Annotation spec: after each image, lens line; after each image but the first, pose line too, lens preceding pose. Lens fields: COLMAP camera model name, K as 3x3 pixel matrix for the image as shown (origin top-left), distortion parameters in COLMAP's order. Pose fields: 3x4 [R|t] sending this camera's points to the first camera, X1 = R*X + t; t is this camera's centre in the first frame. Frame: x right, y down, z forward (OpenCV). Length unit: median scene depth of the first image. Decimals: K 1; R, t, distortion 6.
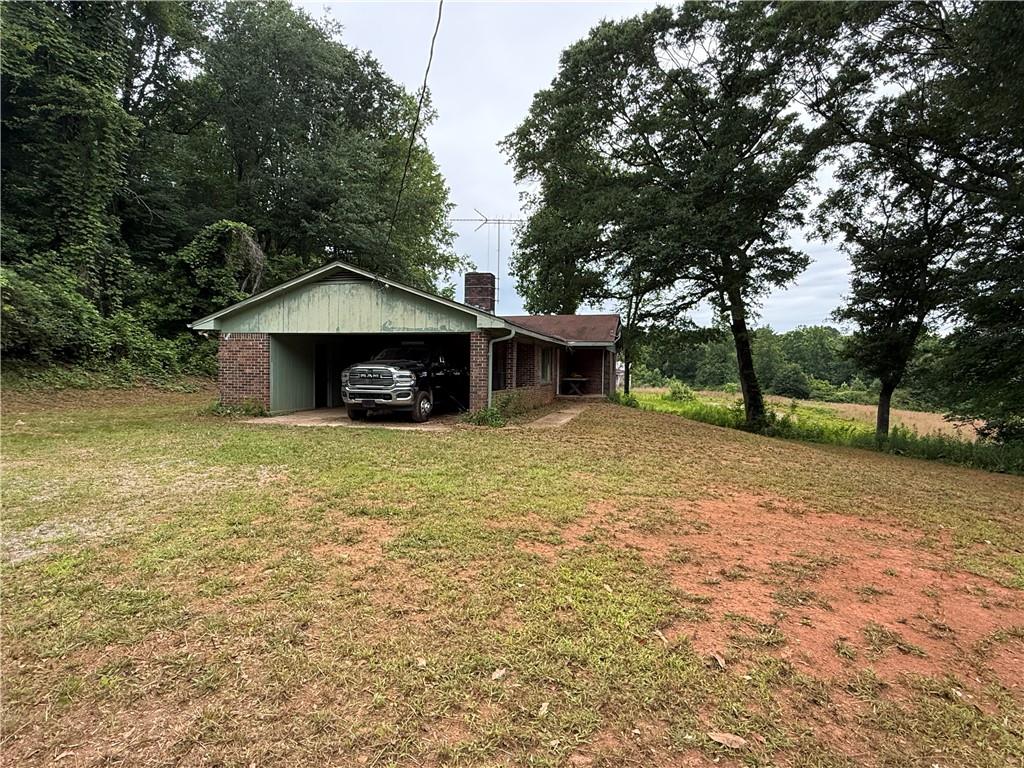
lens RADIAL K [[556.0, 0, 514.3], [0, 556.0, 383.7], [0, 0, 1]] dist [-0.000061, -0.000616]
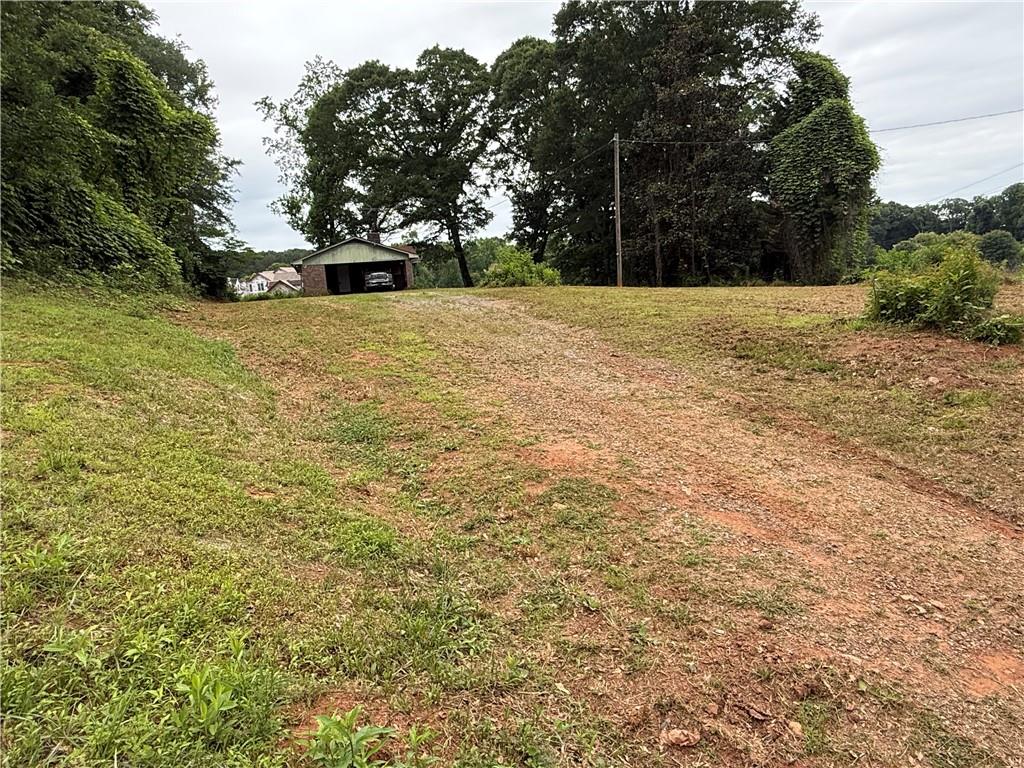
lens RADIAL K [[641.0, 0, 503.6], [0, 641.0, 391.4], [0, 0, 1]] dist [-0.002266, 0.001141]
pose [[0.863403, -0.154510, 0.480272, -0.661337], [0.092301, 0.984259, 0.150715, 0.064014], [-0.495999, -0.085798, 0.864074, -1.094039]]
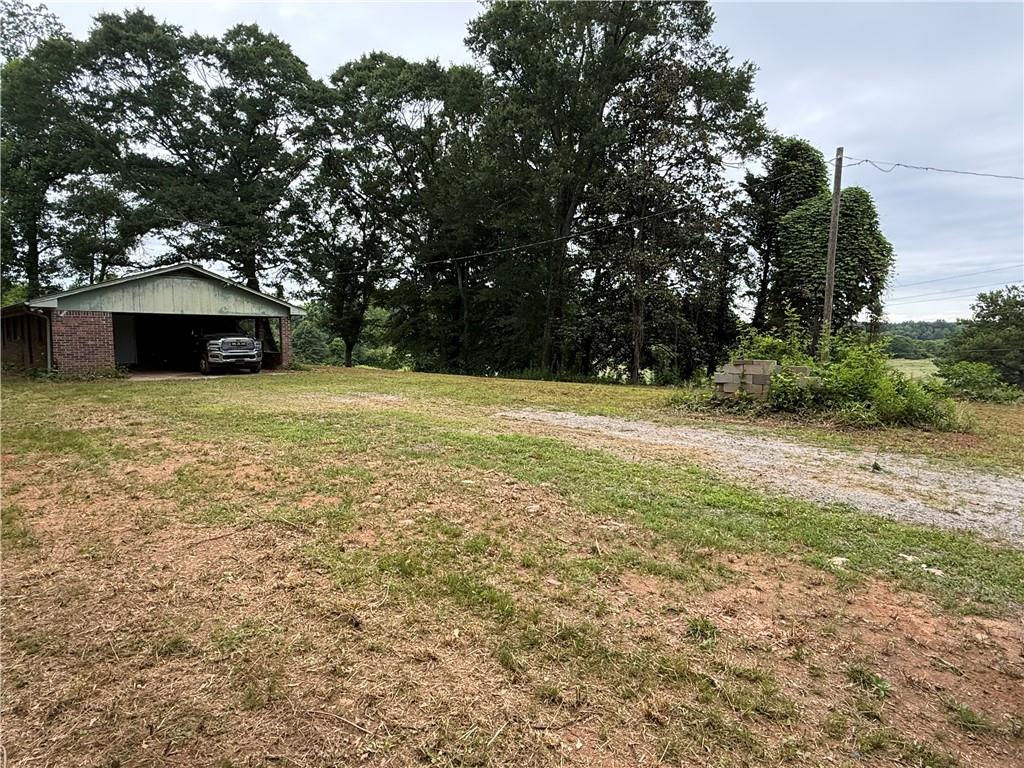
lens RADIAL K [[556.0, 0, 513.6], [0, 556.0, 389.1], [0, 0, 1]] dist [-0.000061, -0.000616]
pose [[0.500506, -0.091492, 0.860885, -0.567864], [0.025501, 0.995527, 0.090975, -0.005125], [-0.865357, -0.023581, 0.500600, -0.211269]]
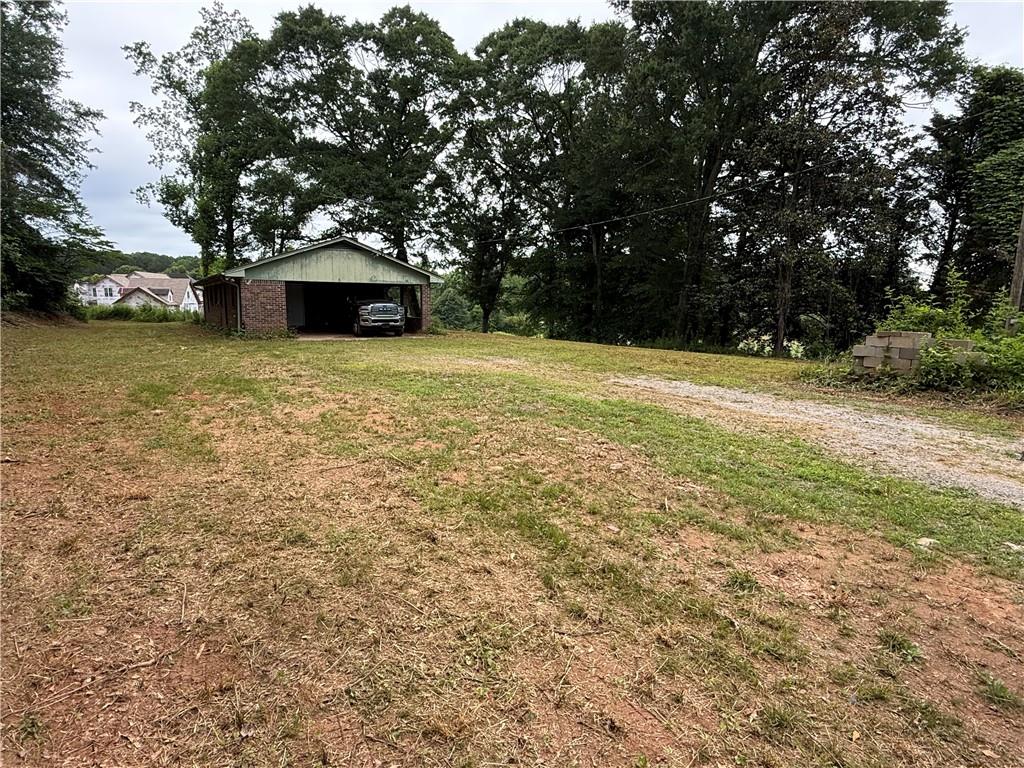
lens RADIAL K [[556.0, 0, 508.9], [0, 556.0, 386.7], [0, 0, 1]] dist [-0.000061, -0.000616]
pose [[0.700659, -0.110531, 0.704882, -0.569988], [0.017484, 0.990291, 0.137907, -0.004027], [-0.713282, -0.084302, 0.695789, -0.231253]]
